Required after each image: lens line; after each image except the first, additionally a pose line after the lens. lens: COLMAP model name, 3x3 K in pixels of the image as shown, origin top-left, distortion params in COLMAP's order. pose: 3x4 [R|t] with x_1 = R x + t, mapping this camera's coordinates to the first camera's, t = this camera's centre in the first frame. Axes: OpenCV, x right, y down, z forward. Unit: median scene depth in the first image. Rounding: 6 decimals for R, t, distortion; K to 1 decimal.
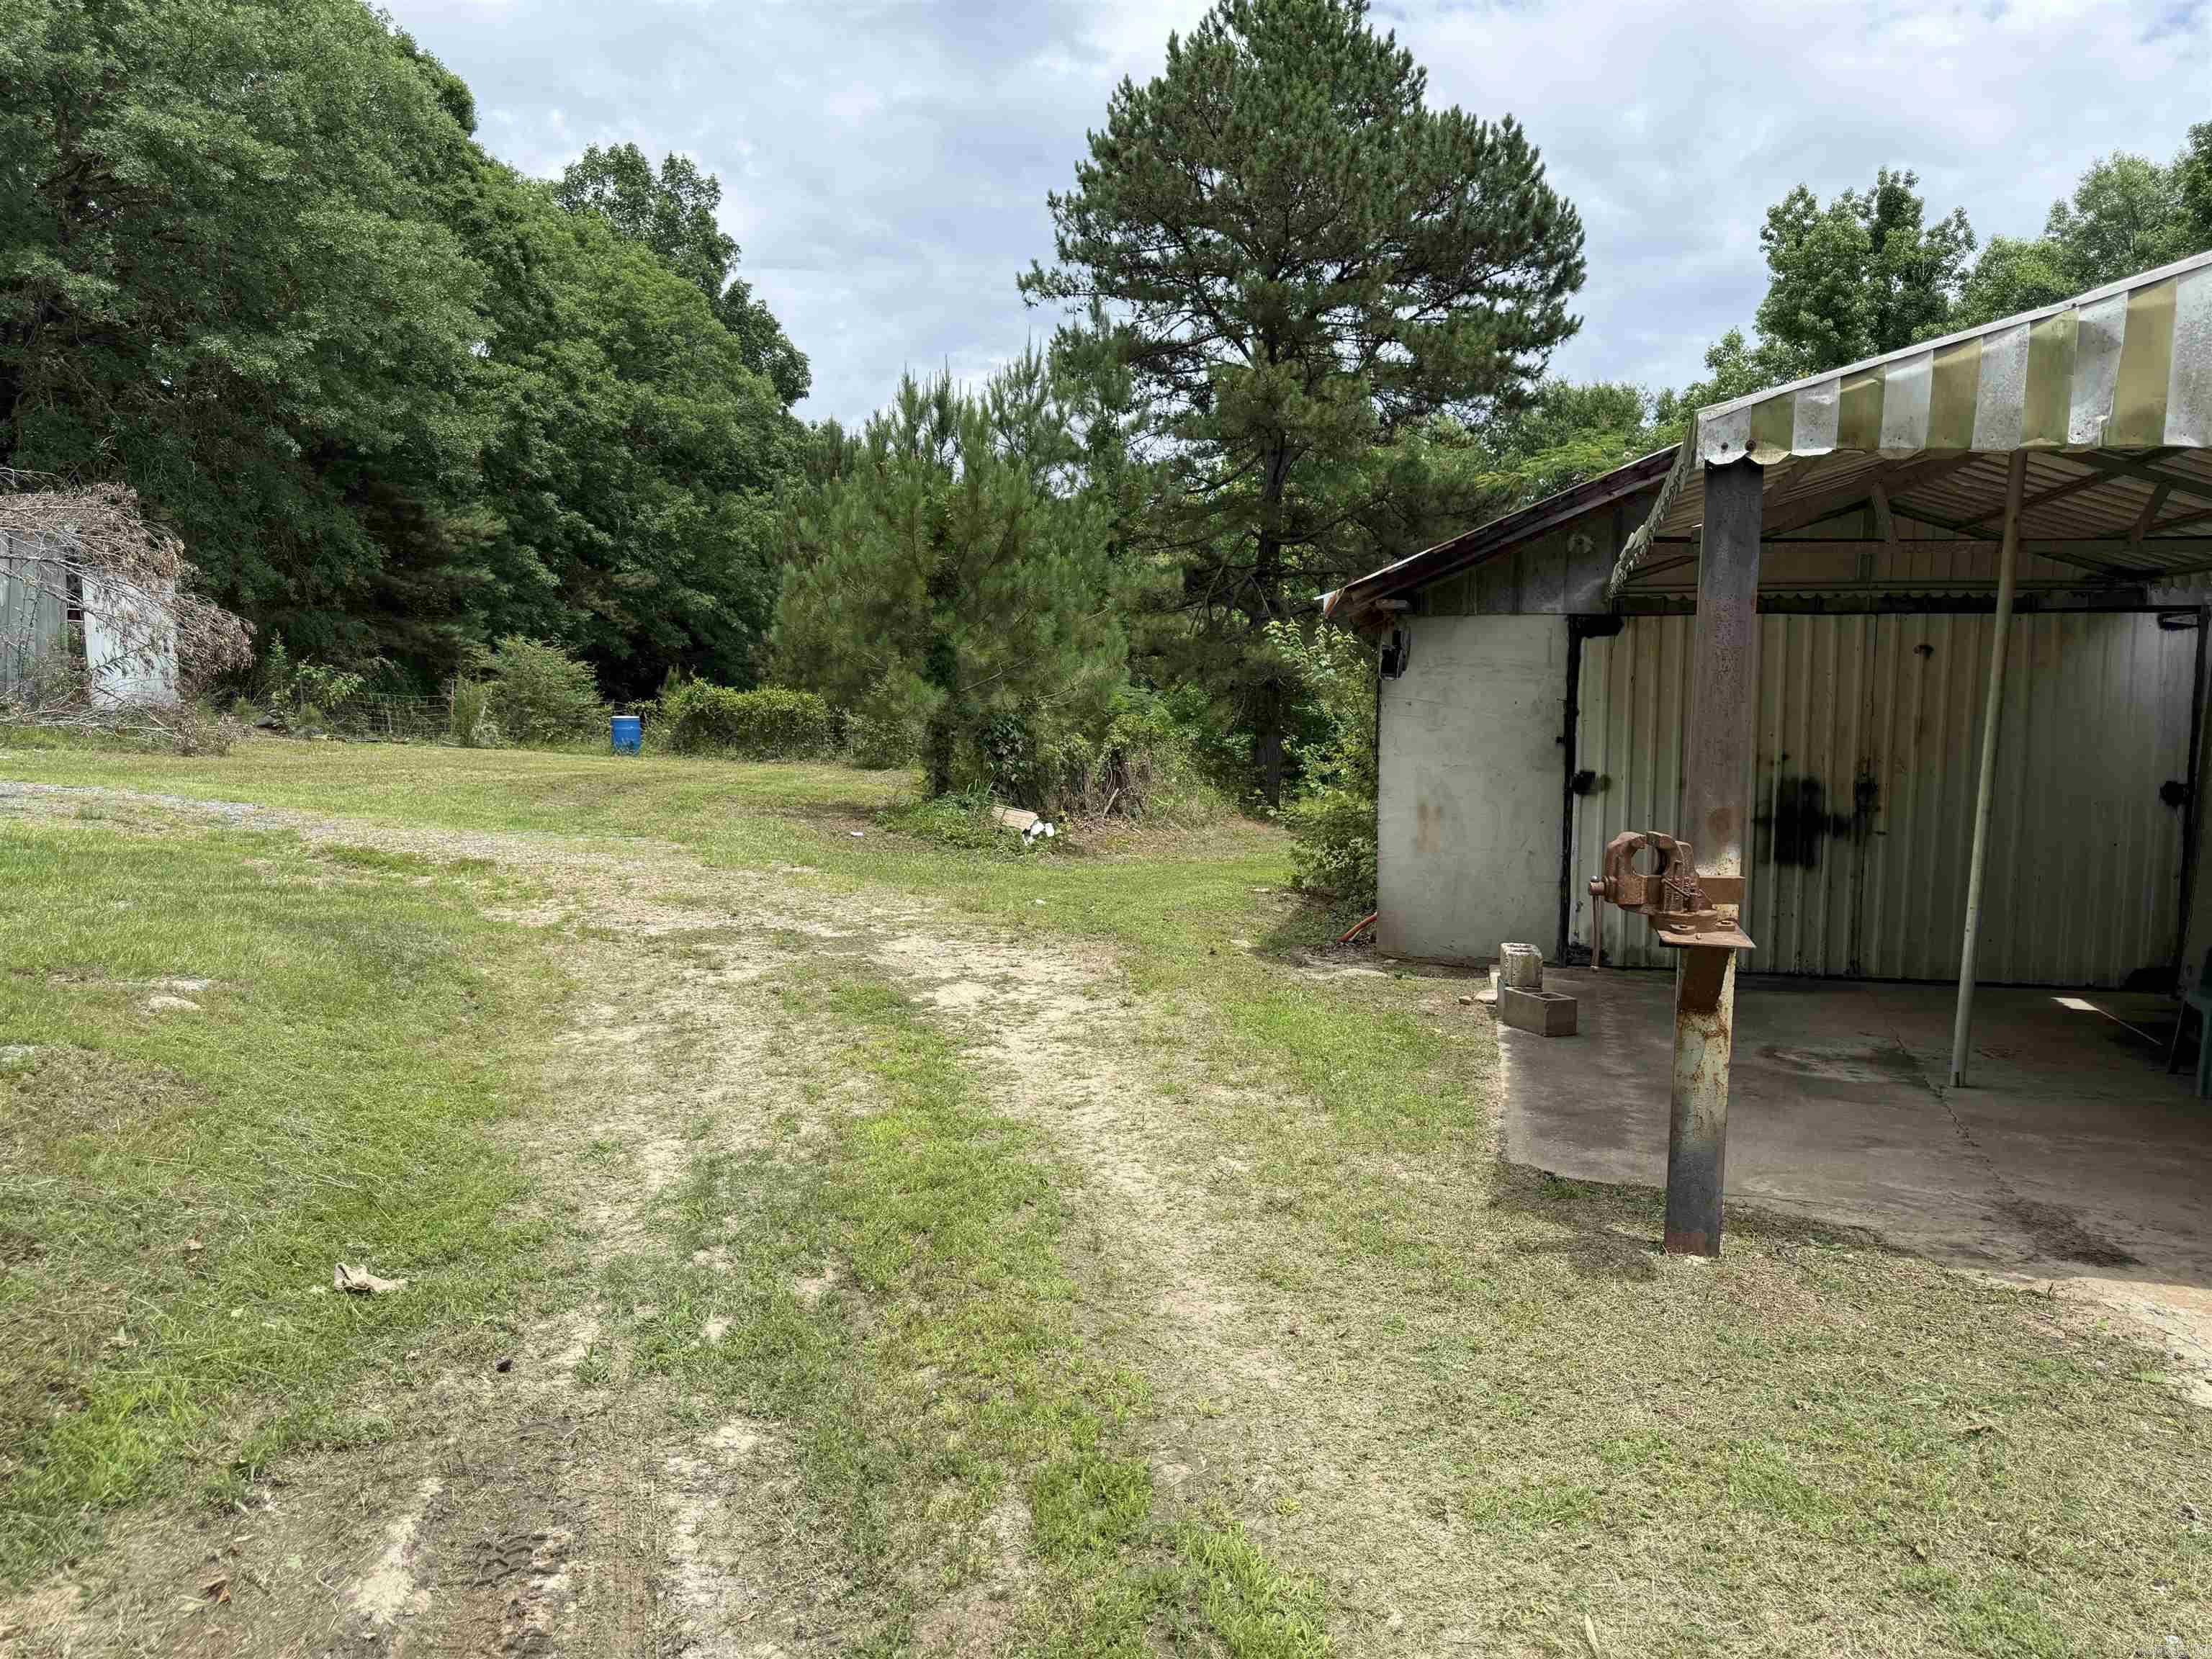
lens RADIAL K [[1563.9, 0, 1114.7], [0, 1563.9, 833.4], [0, 0, 1]] dist [0.088449, -0.093191]
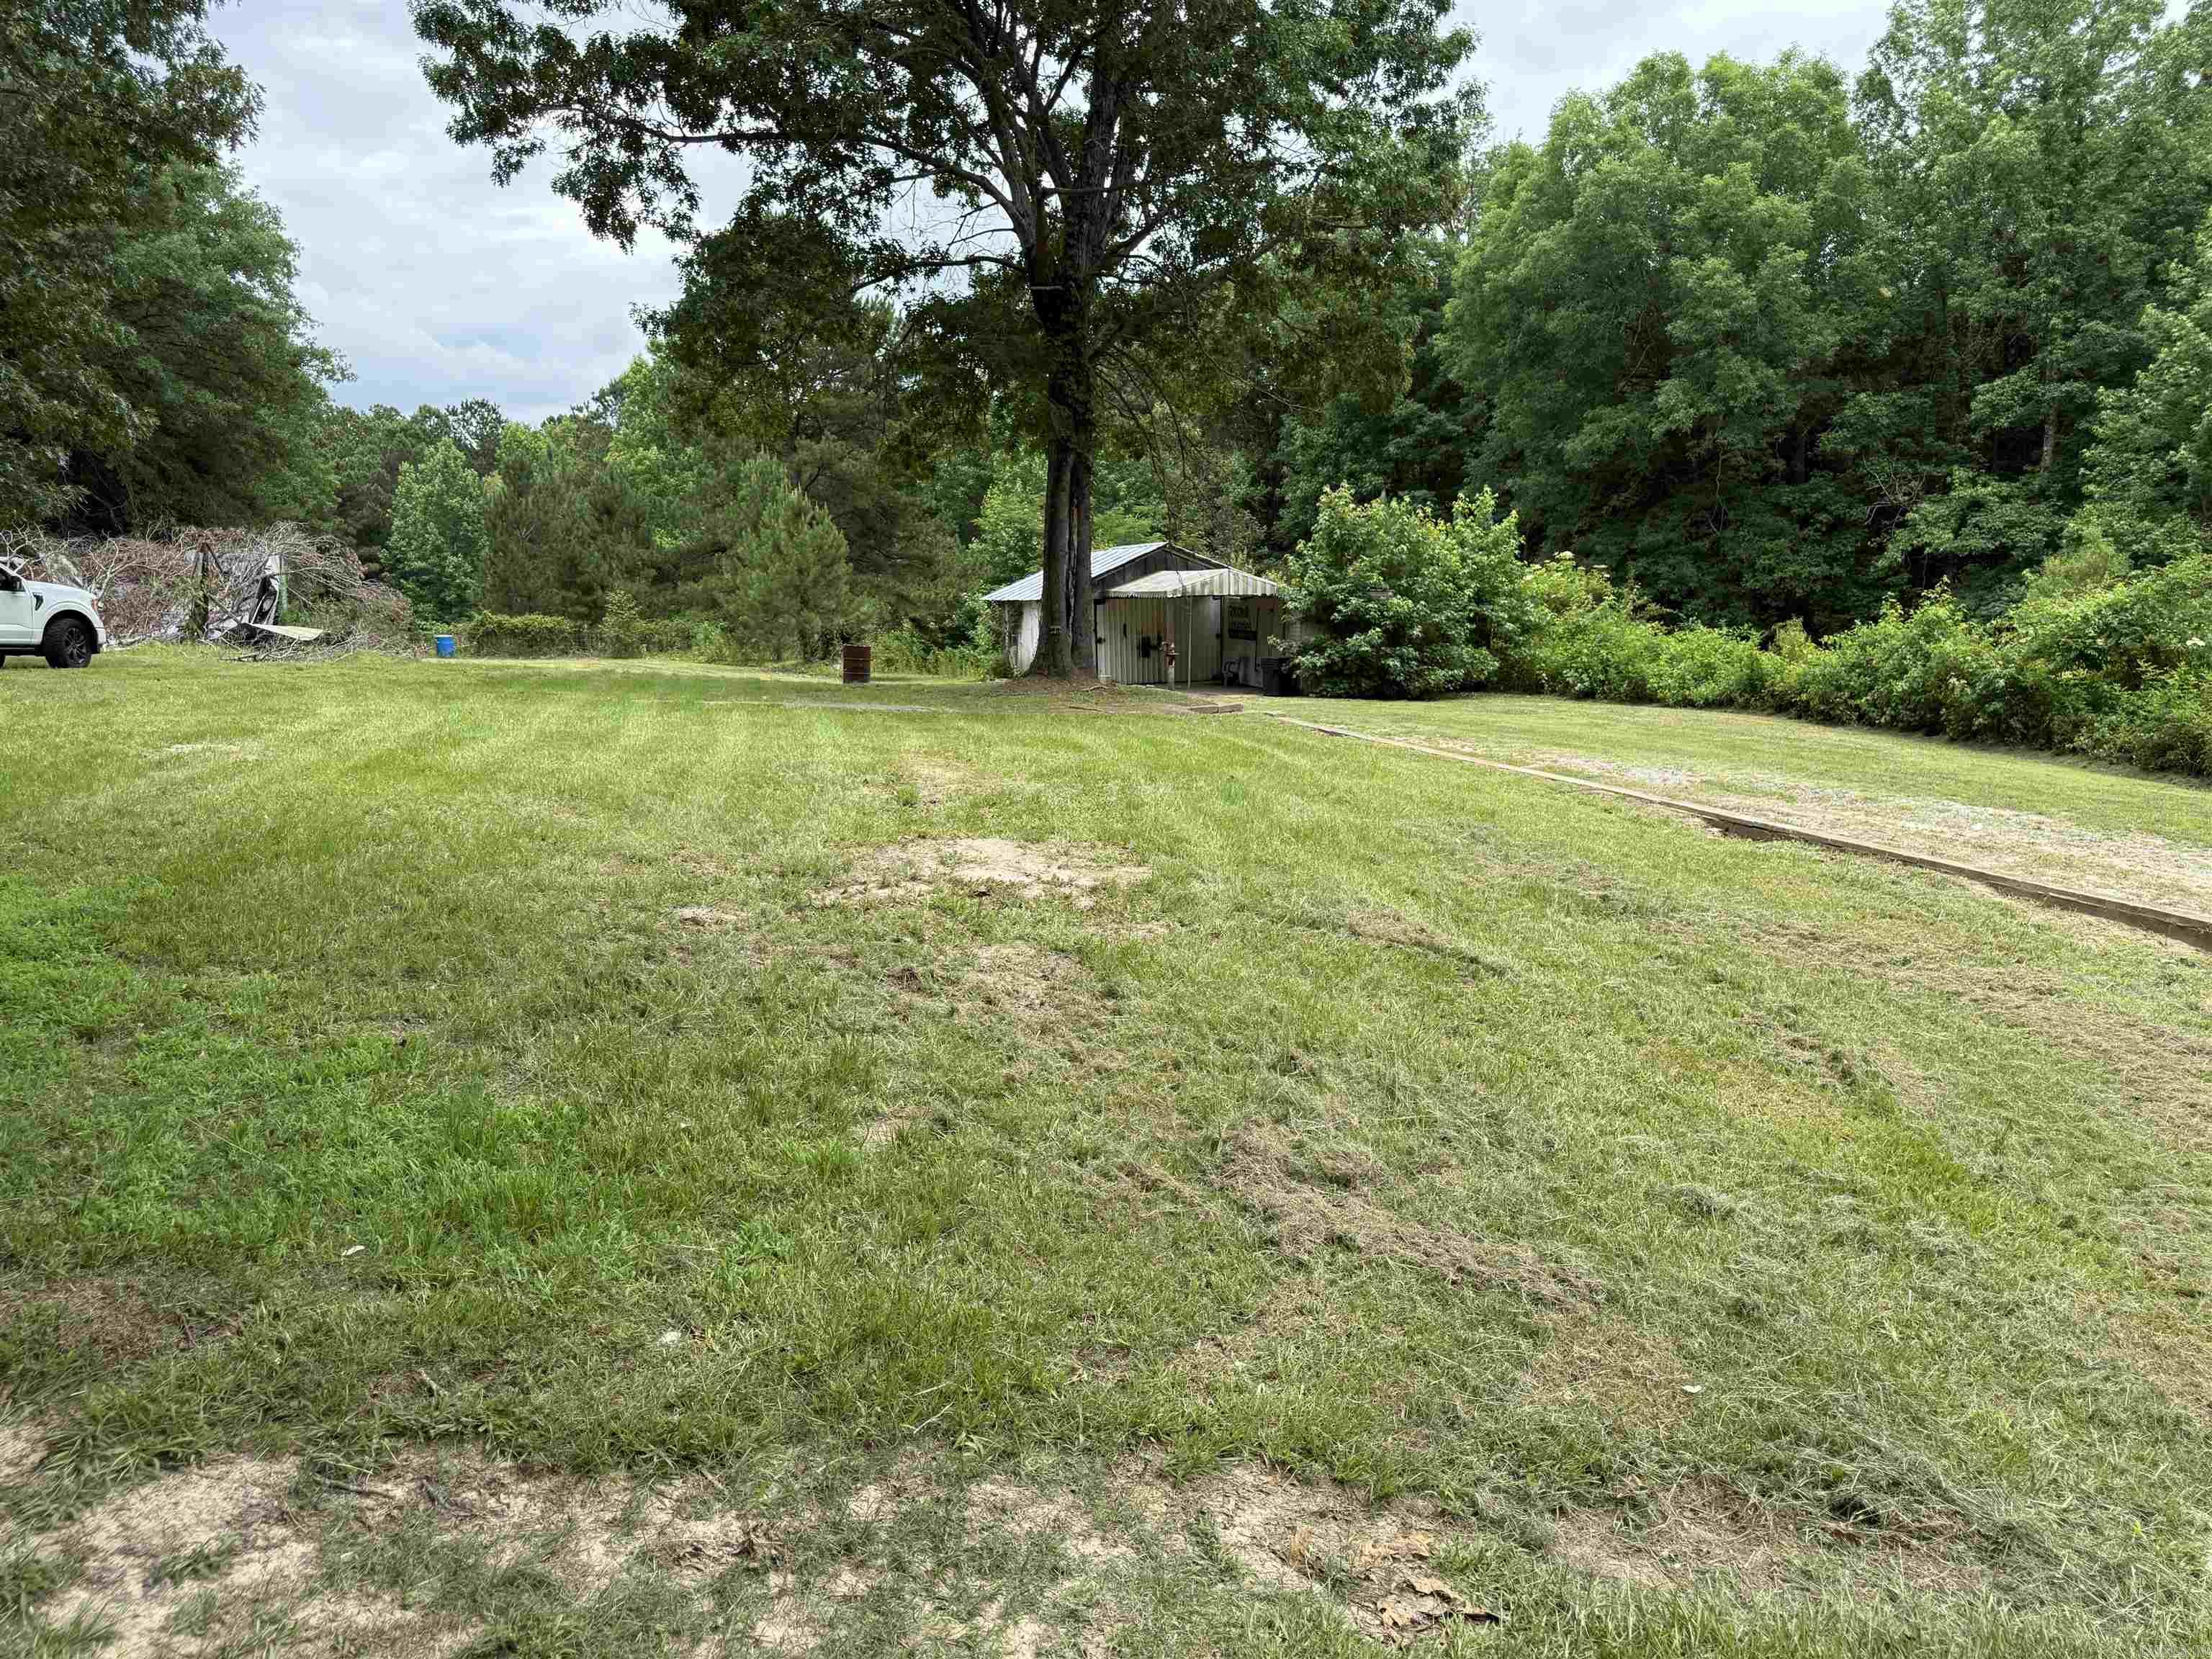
lens RADIAL K [[1563.9, 0, 1114.7], [0, 1563.9, 833.4], [0, 0, 1]] dist [0.088449, -0.093191]
pose [[0.864911, -0.109299, 0.489880, -0.732246], [0.072047, 0.992930, 0.094333, 0.036887], [-0.496727, -0.046296, 0.866671, -1.094324]]
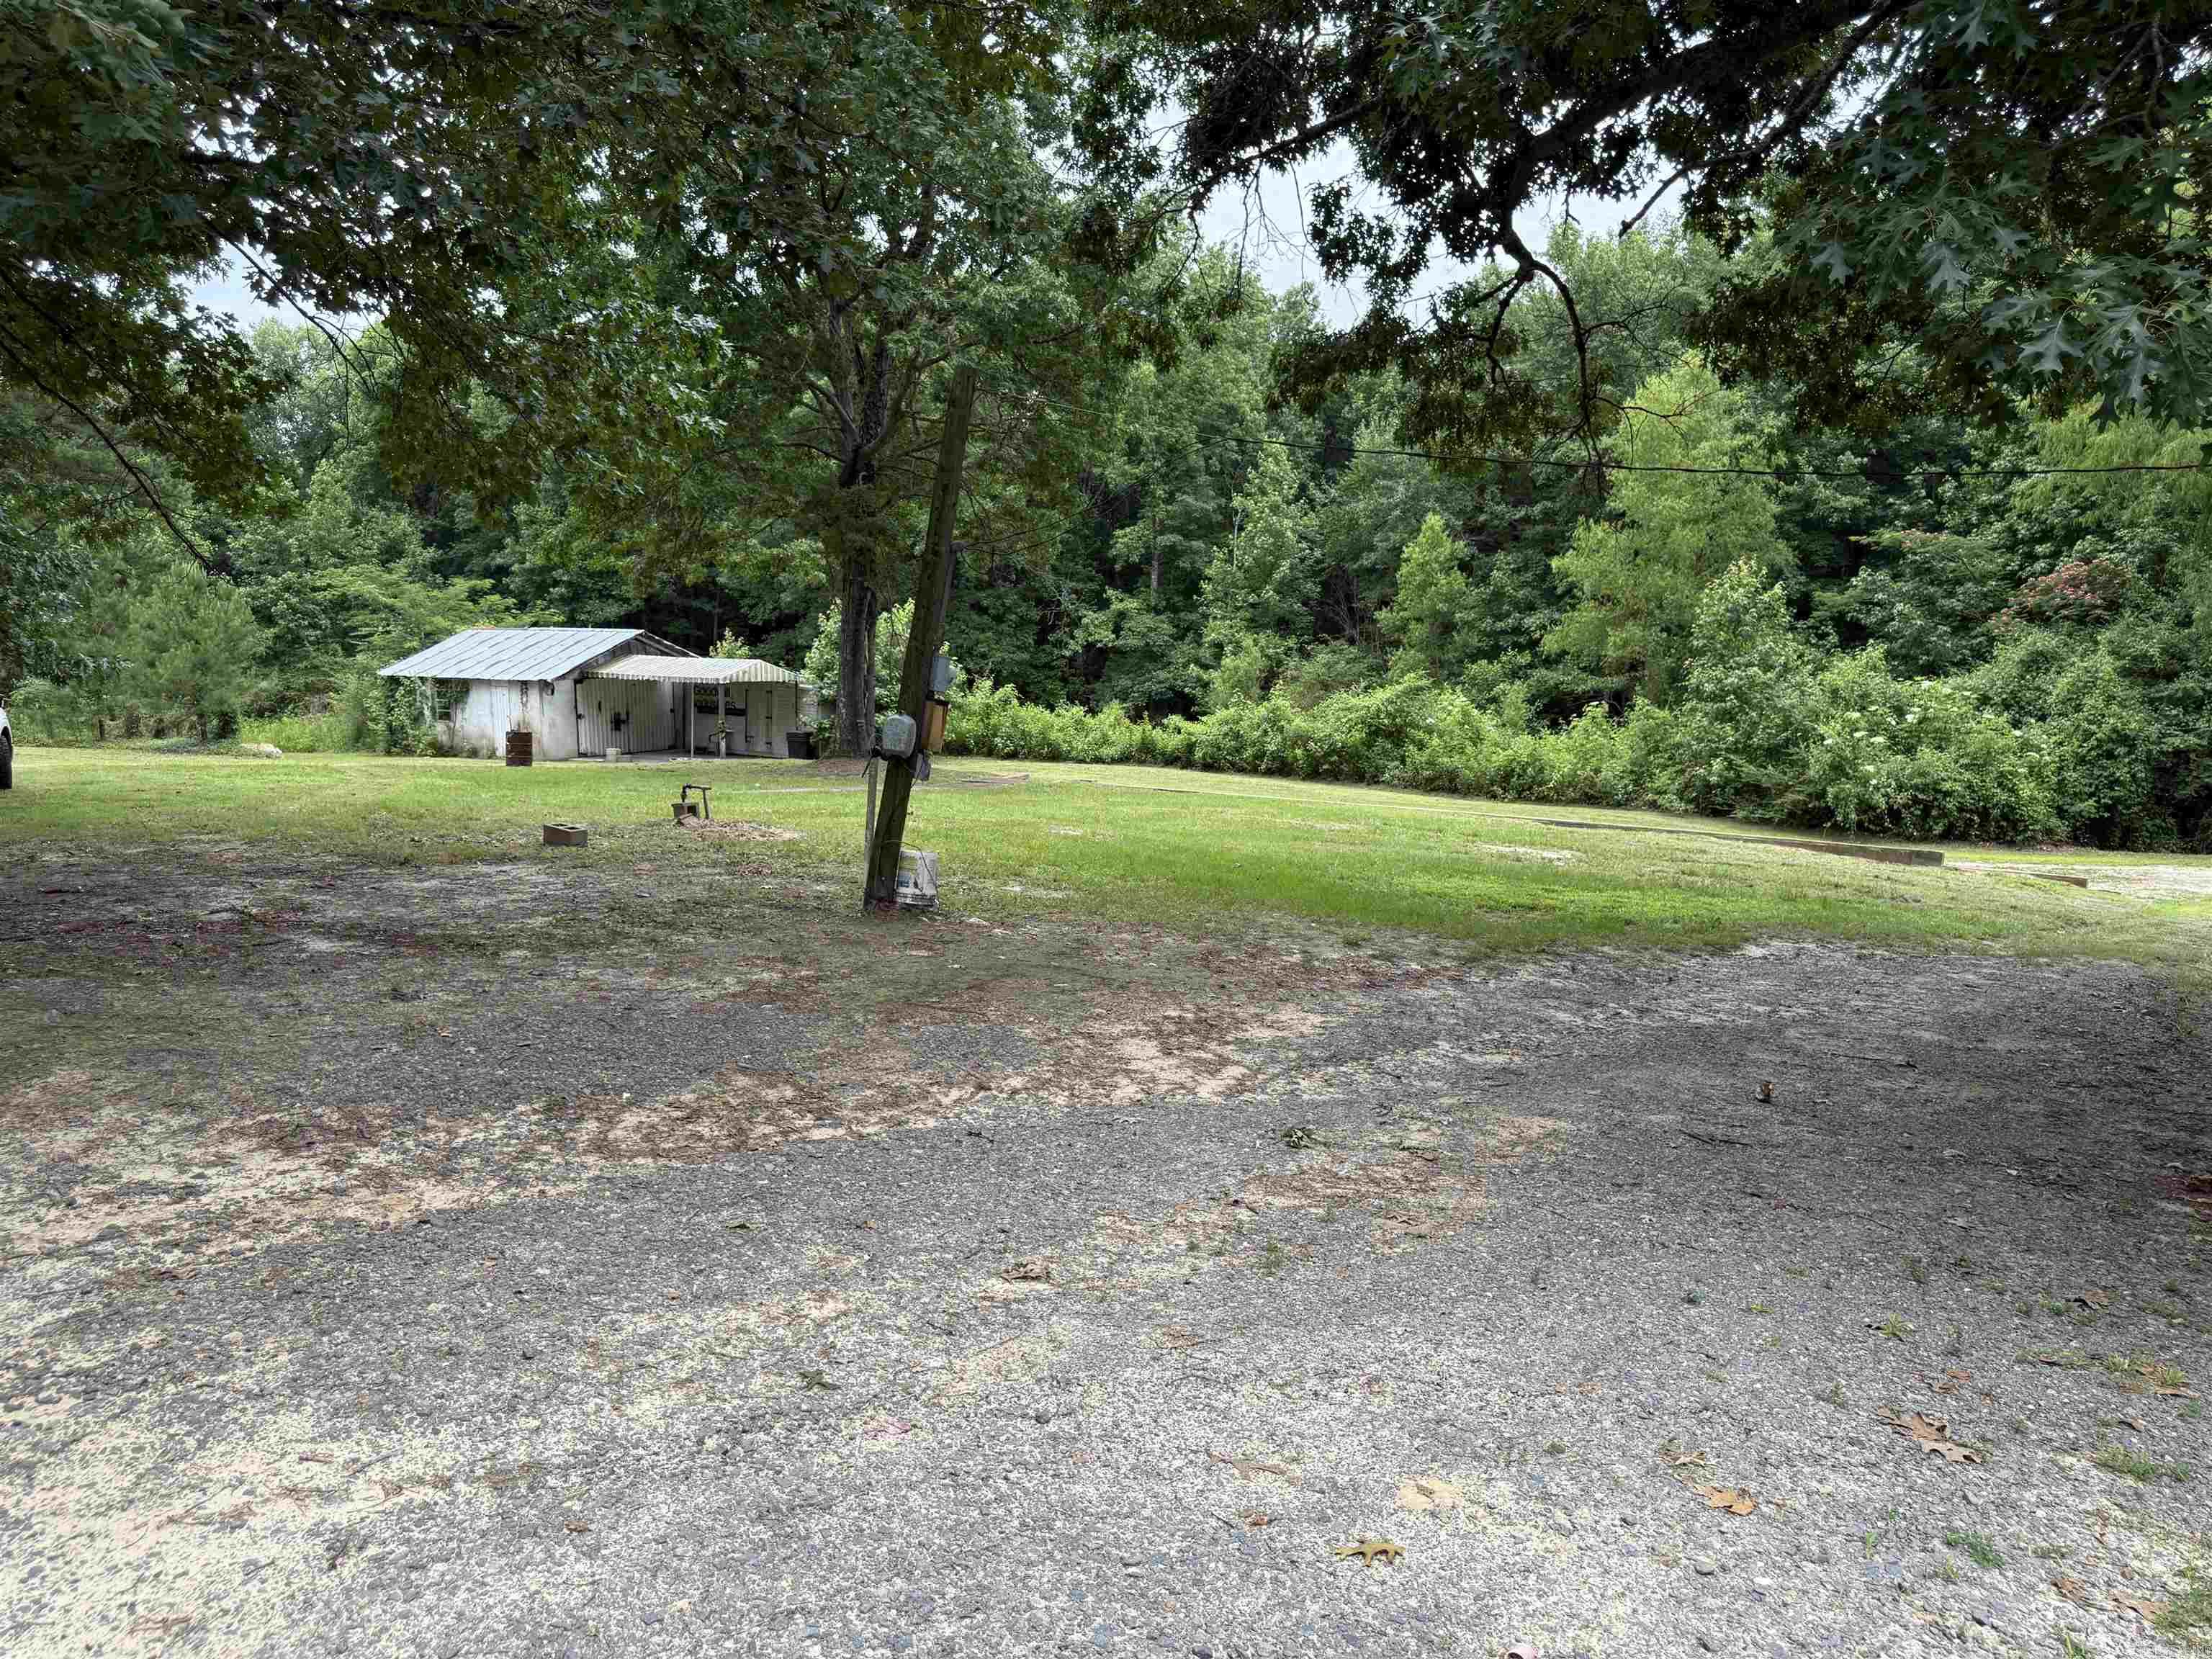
lens RADIAL K [[1552.2, 0, 1099.7], [0, 1552.2, 836.6], [0, 0, 1]] dist [0.191761, -0.430299]
pose [[0.362355, -0.139844, 0.921489, -1.437823], [0.076931, 0.989794, 0.119959, -0.050297], [-0.928860, 0.027423, 0.369415, -0.866817]]
